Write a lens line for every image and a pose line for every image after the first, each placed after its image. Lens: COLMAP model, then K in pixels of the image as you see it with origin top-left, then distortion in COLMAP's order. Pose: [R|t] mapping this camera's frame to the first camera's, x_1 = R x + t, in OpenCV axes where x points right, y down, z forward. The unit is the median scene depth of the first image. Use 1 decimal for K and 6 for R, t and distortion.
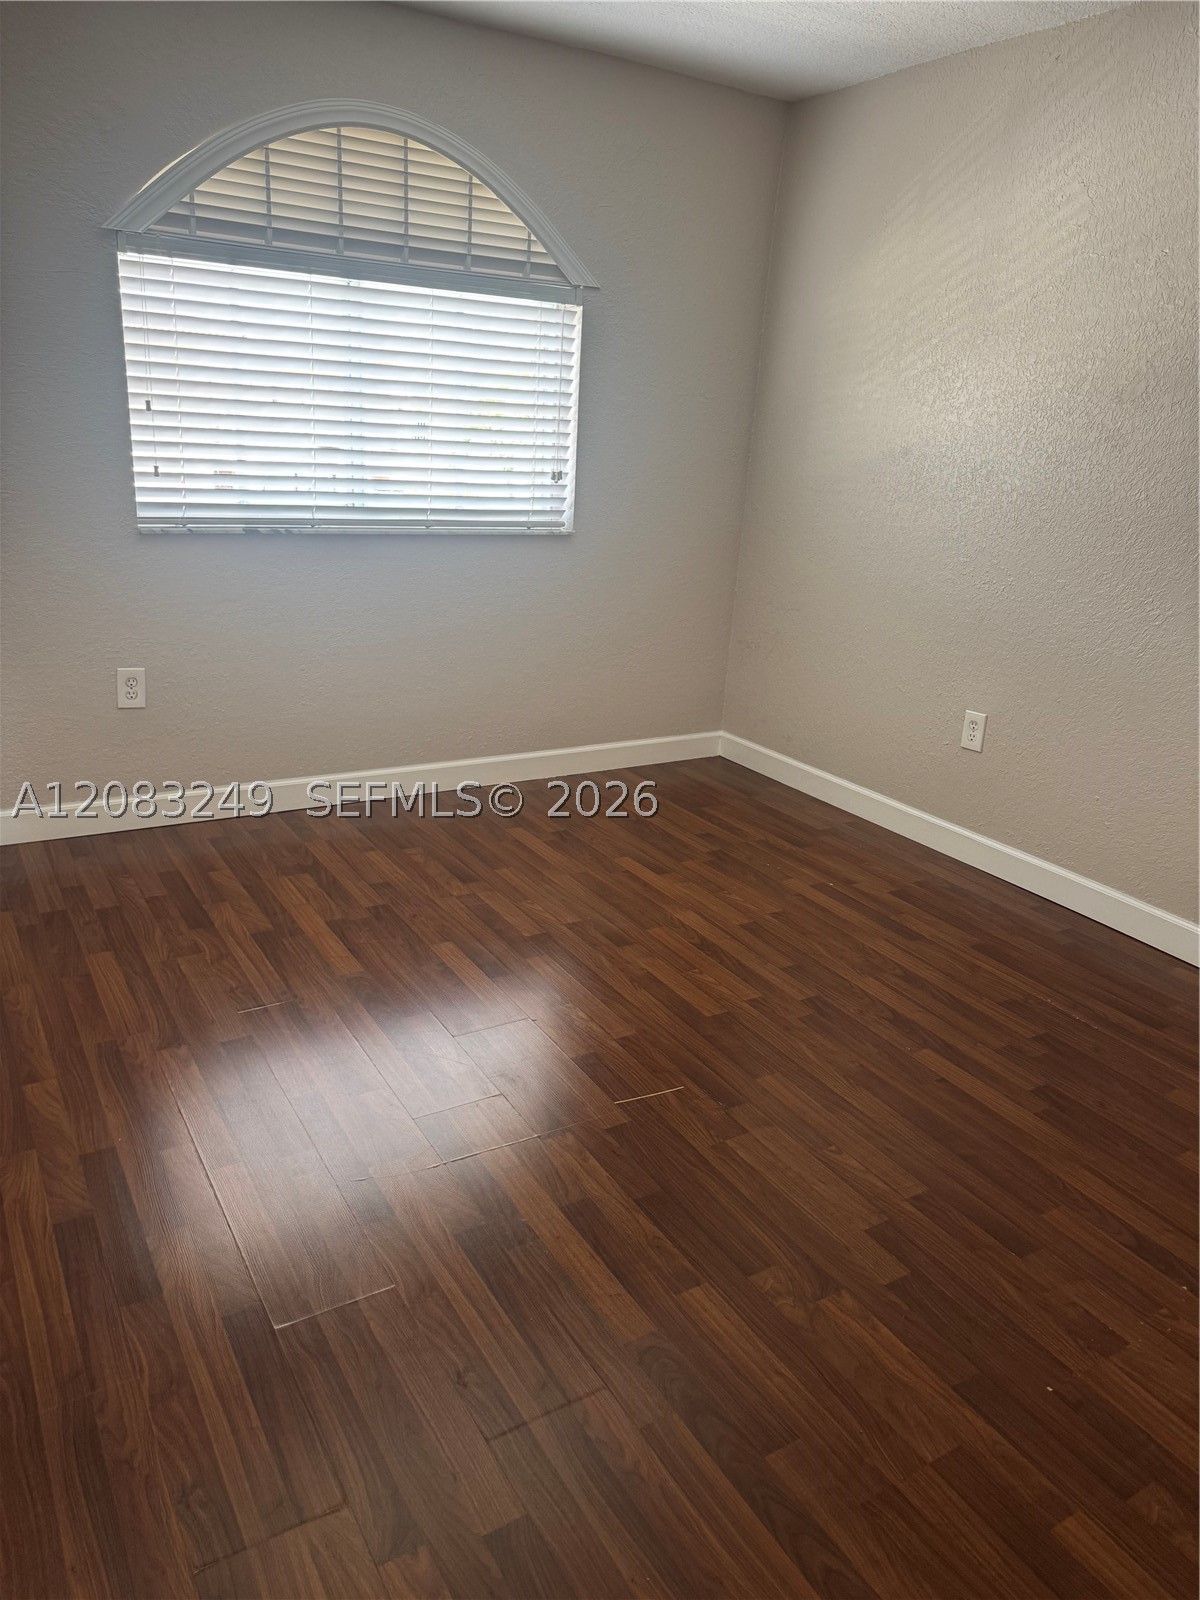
lens RADIAL K [[1131.7, 0, 600.0], [0, 1131.7, 800.0], [0, 0, 1]] dist [0.083661, -0.147075]
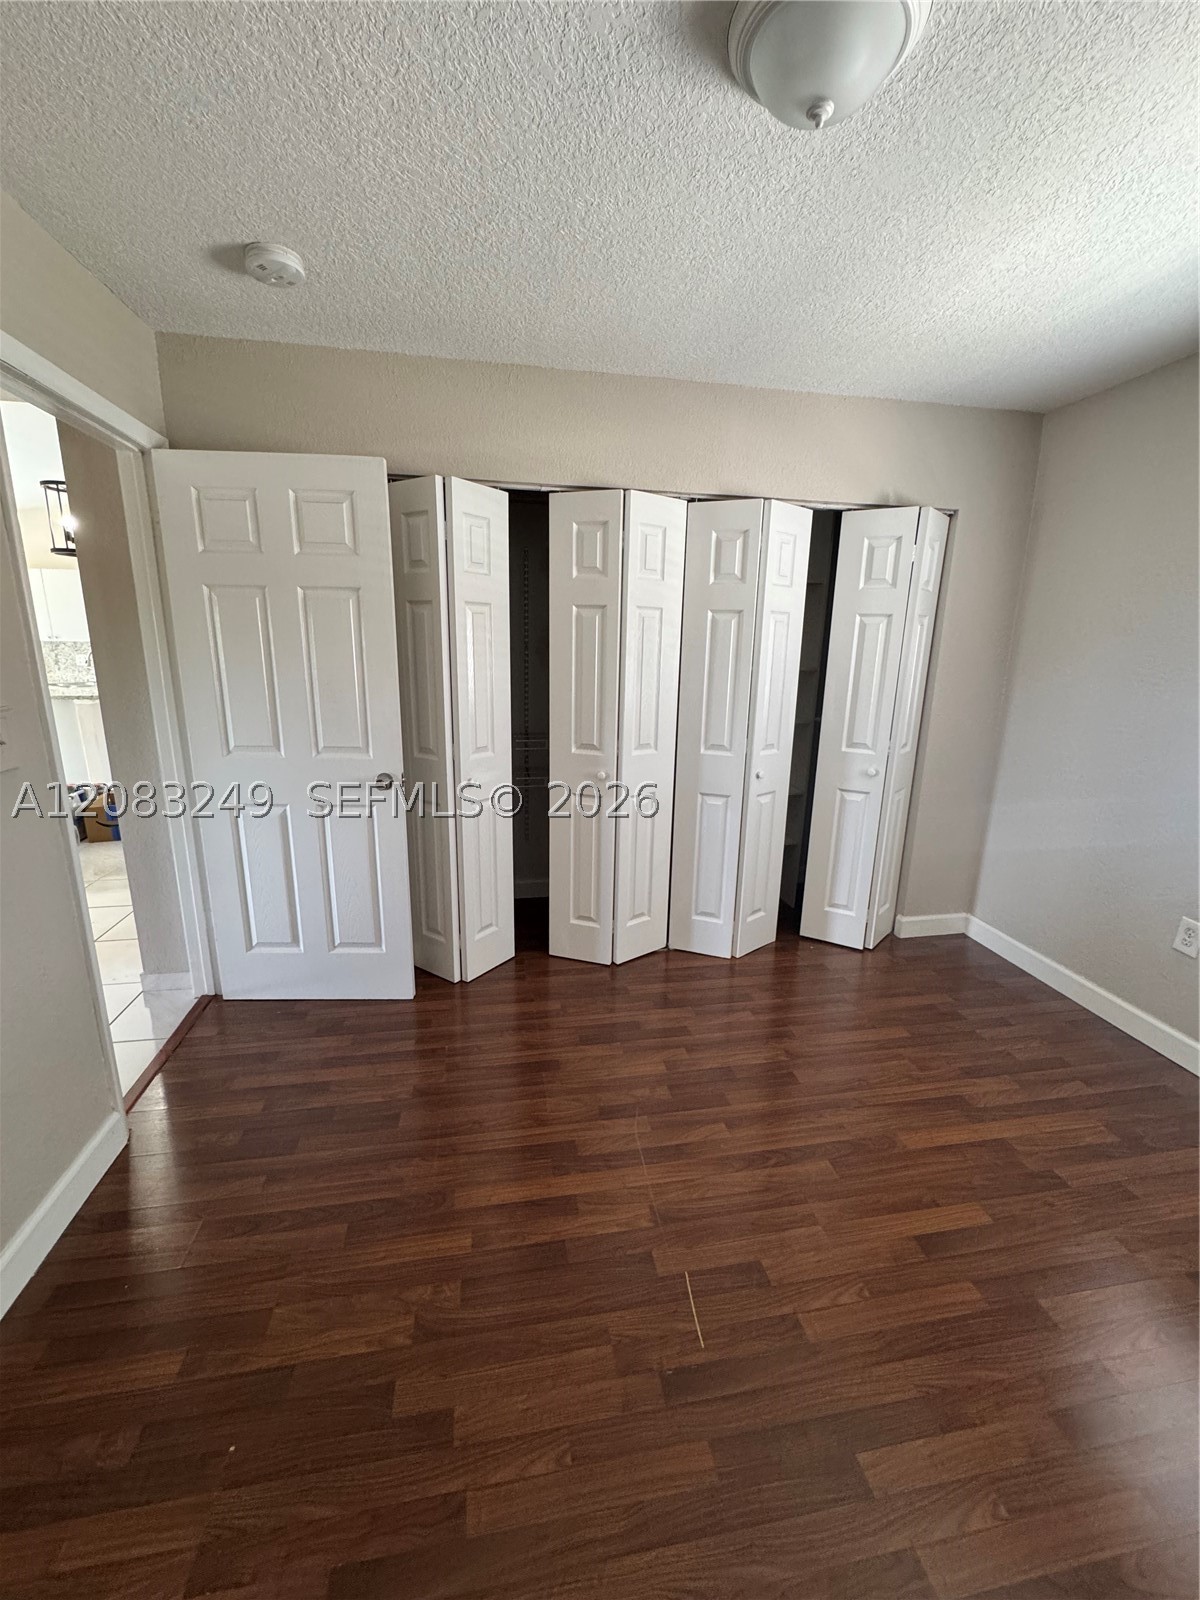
lens RADIAL K [[636.3, 0, 596.5], [0, 636.3, 796.9], [0, 0, 1]] dist [-0.001045, 0.000084]
pose [[-0.368055, 0.155475, -0.916713, 0.393031], [-0.330345, 0.899732, 0.285226, -0.222457], [0.869142, 0.407811, -0.279791, 0.639961]]
